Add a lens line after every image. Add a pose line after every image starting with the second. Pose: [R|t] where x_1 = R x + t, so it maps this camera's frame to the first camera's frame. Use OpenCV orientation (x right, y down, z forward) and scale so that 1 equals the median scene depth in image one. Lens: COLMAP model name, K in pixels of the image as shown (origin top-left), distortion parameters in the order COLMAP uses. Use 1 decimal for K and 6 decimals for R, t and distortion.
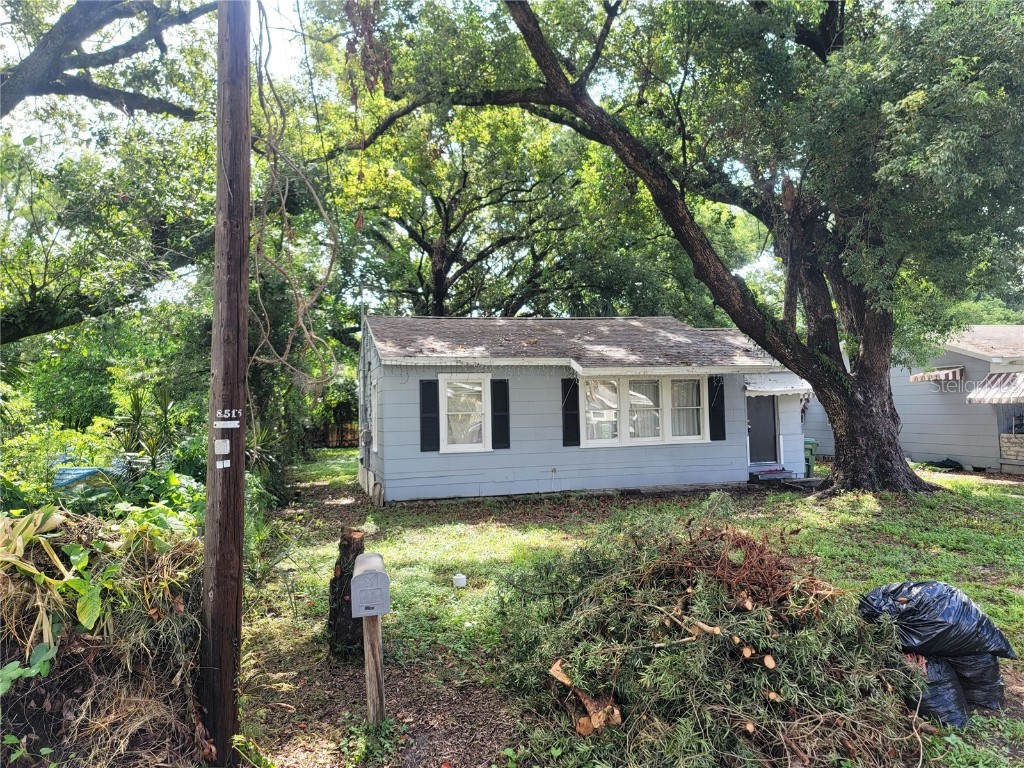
lens RADIAL K [[745.4, 0, 518.5], [0, 745.4, 386.5], [0, 0, 1]] dist [0.047346, -0.002386]
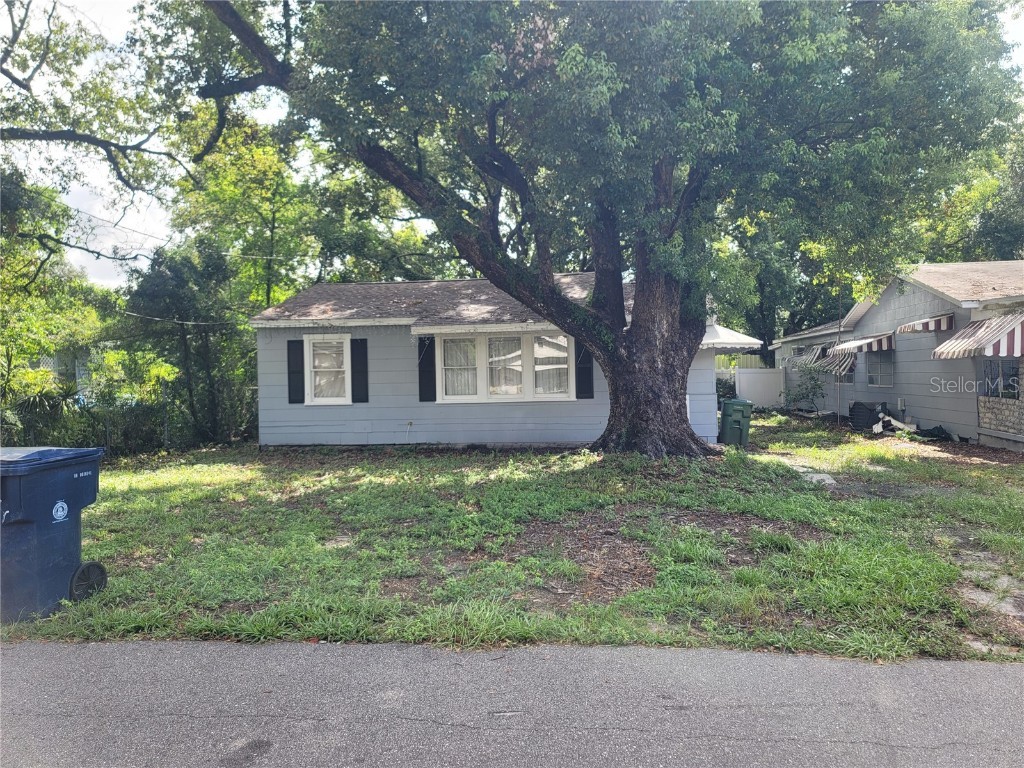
lens RADIAL K [[745.4, 0, 518.5], [0, 745.4, 386.5], [0, 0, 1]] dist [0.047346, -0.002386]
pose [[0.919612, 0.009936, -0.392702, 0.622404], [0.010956, 0.998643, 0.050923, 0.006974], [0.392675, -0.051132, 0.918255, 0.086943]]
